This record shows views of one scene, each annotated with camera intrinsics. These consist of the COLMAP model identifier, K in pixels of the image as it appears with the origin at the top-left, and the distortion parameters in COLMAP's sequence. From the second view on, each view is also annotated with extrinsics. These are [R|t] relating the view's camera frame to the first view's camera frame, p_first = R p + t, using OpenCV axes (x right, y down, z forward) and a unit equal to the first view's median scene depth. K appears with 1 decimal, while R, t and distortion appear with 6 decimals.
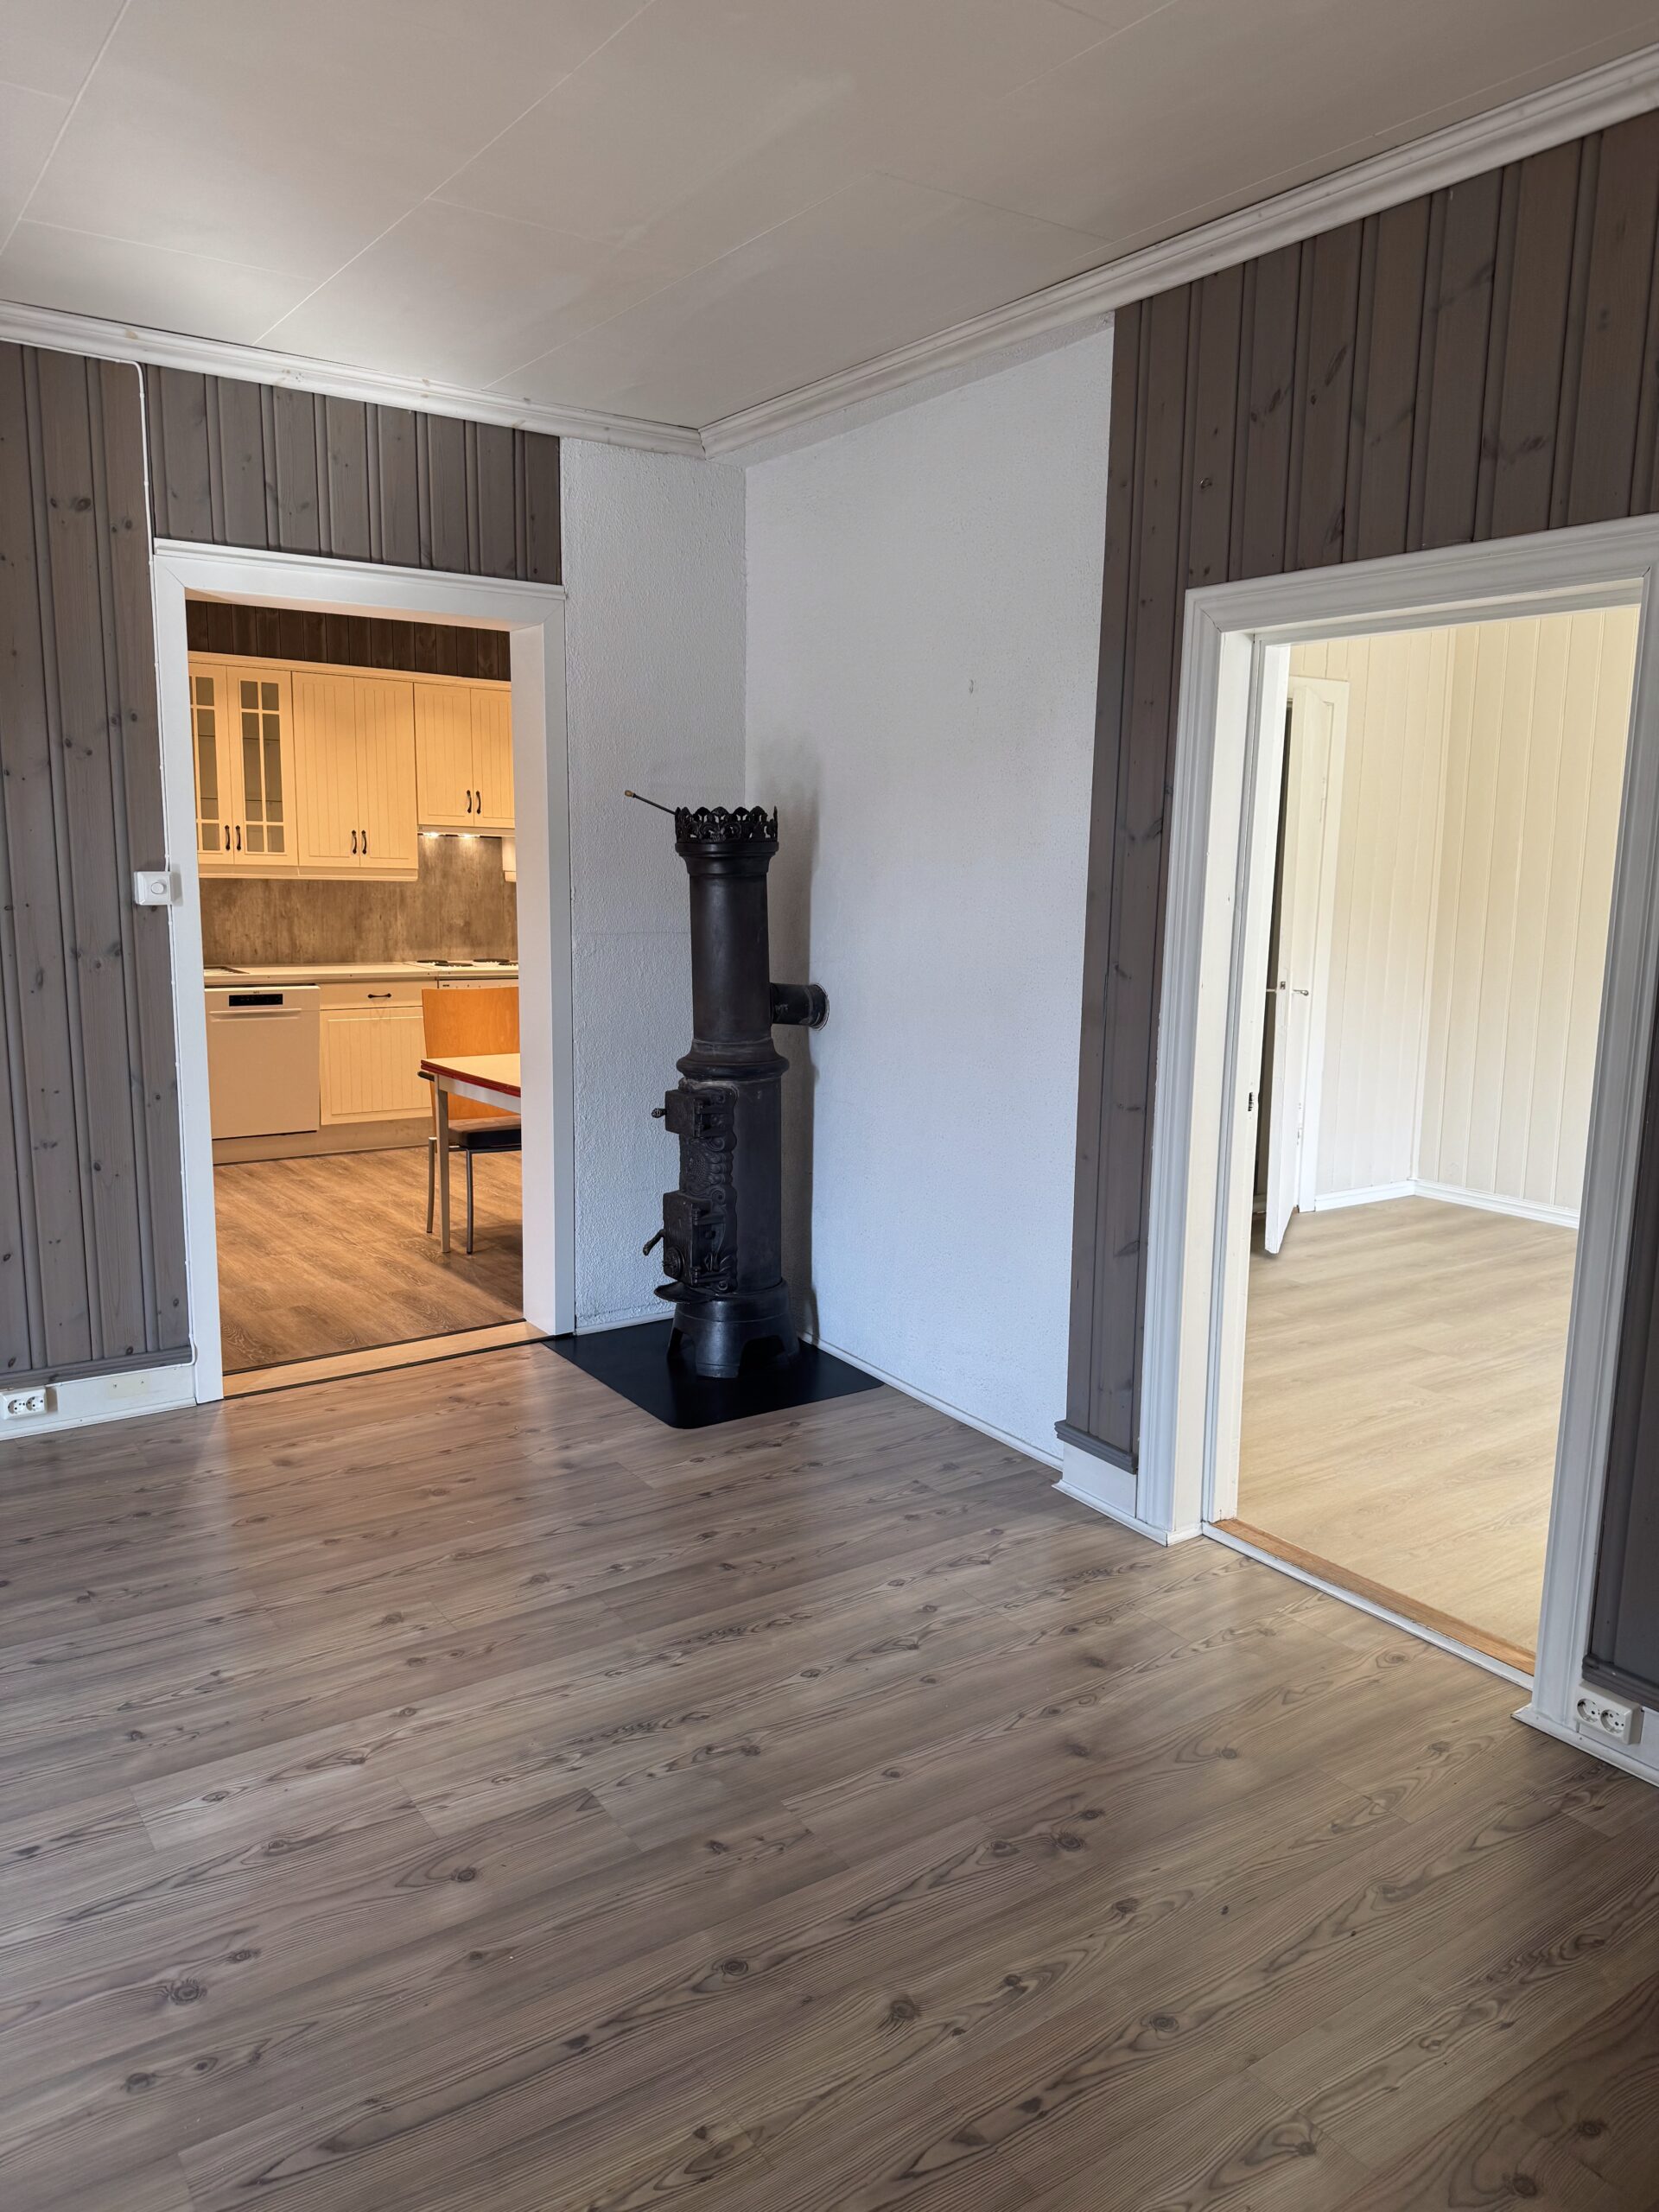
lens RADIAL K [[1545.7, 0, 838.0], [0, 1545.7, 1104.6], [0, 0, 1]] dist [0.038083, -0.077304]
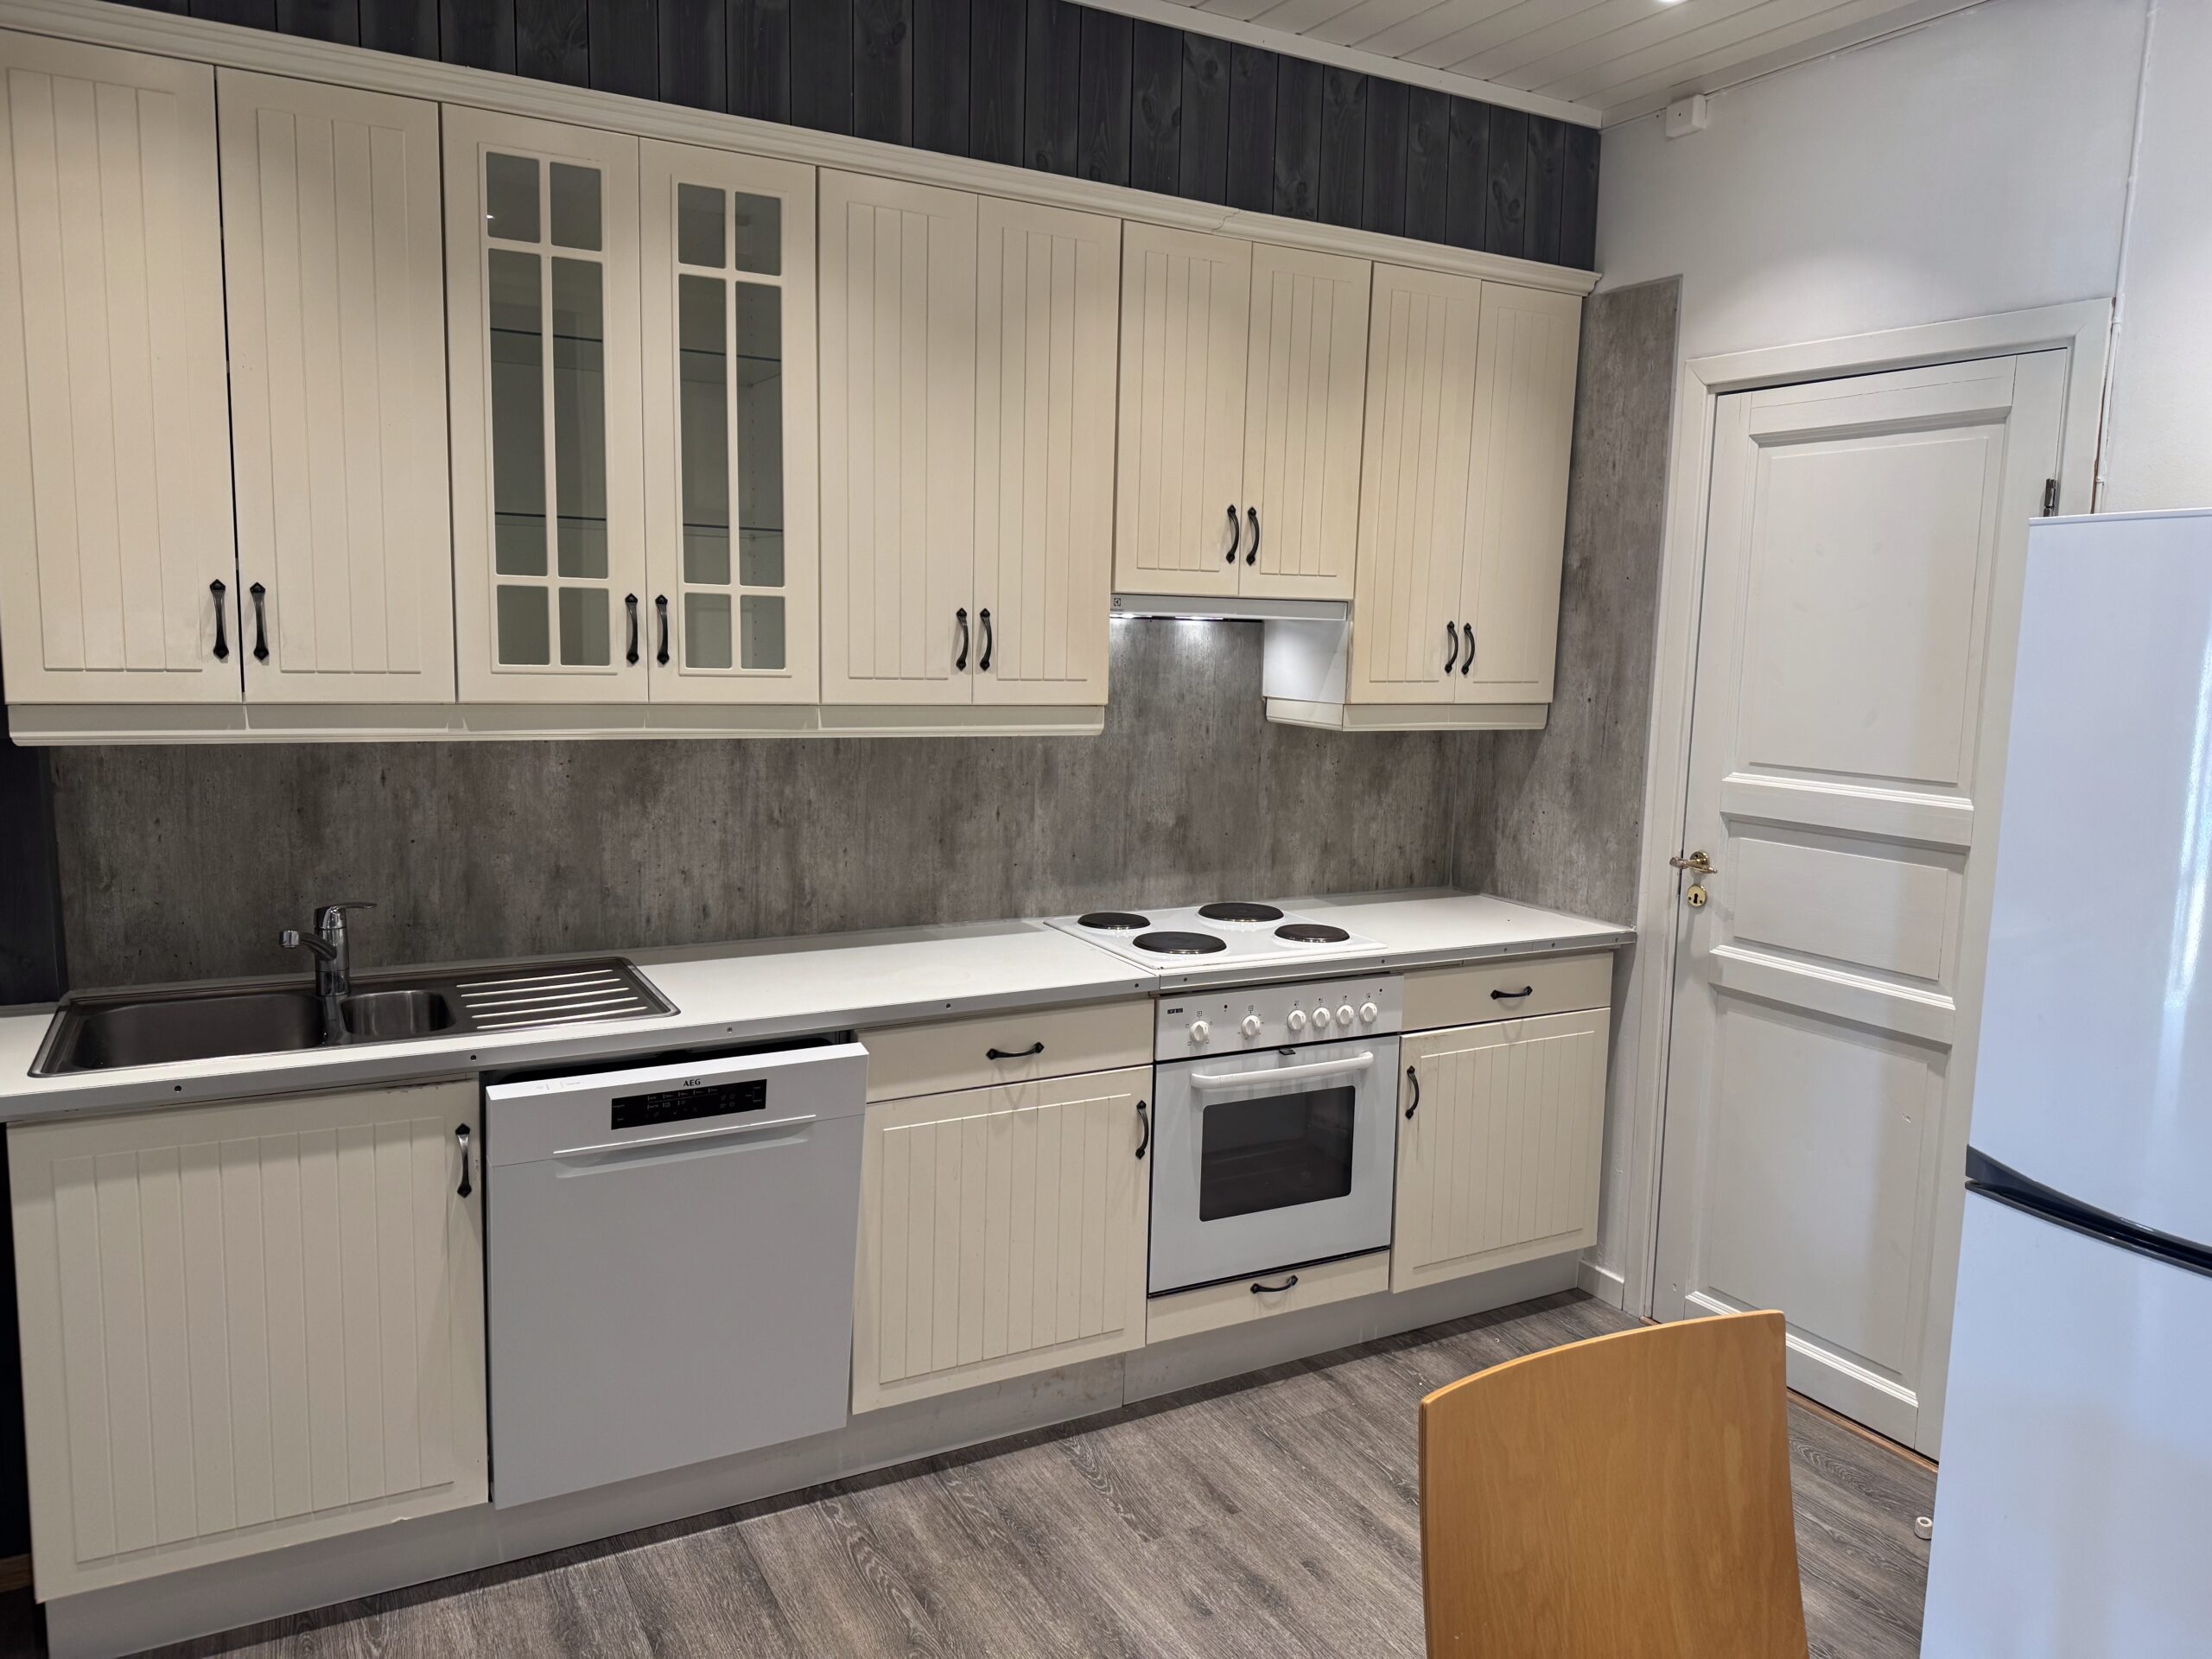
lens RADIAL K [[1545.7, 0, 1101.2], [0, 1545.7, 840.6], [0, 0, 1]] dist [0.038083, -0.077304]
pose [[0.991920, 0.021205, -0.125078, -0.225319], [-0.023577, 0.999569, -0.017510, -0.111882], [0.124652, 0.020318, 0.991992, 0.618146]]
